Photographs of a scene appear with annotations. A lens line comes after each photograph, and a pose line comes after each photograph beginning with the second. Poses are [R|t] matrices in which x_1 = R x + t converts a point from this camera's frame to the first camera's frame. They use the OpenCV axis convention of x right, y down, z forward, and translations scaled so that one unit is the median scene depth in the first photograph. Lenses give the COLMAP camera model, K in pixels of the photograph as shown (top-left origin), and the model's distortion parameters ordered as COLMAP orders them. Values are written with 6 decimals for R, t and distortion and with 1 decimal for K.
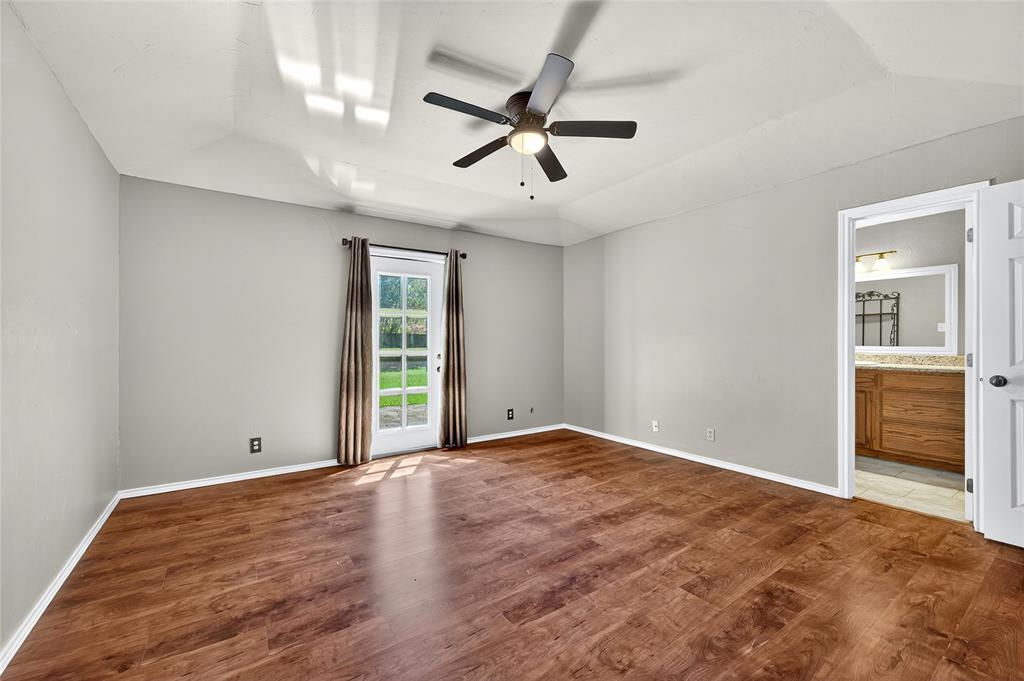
lens RADIAL K [[419.3, 0, 494.5], [0, 419.3, 341.7], [0, 0, 1]] dist [-0.003712, 0.001345]
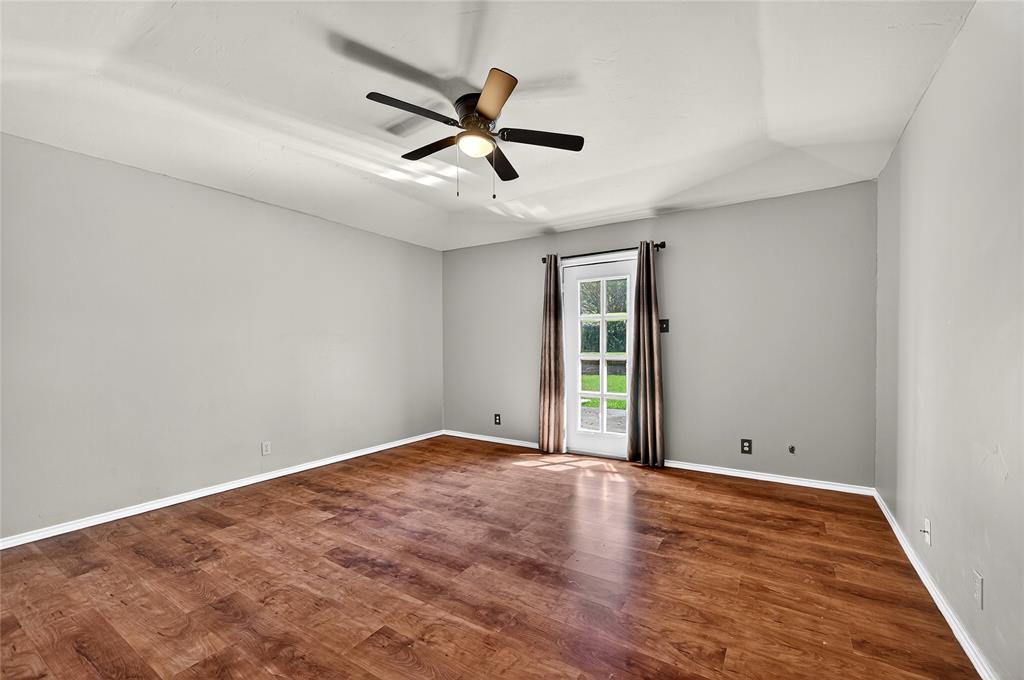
lens RADIAL K [[419.3, 0, 519.0], [0, 419.3, 348.4], [0, 0, 1]] dist [-0.003712, 0.001345]
pose [[0.406264, 0.007122, -0.913728, 0.843243], [0.003062, 0.999953, 0.009156, -0.004006], [0.913751, -0.006518, 0.406223, 0.559989]]
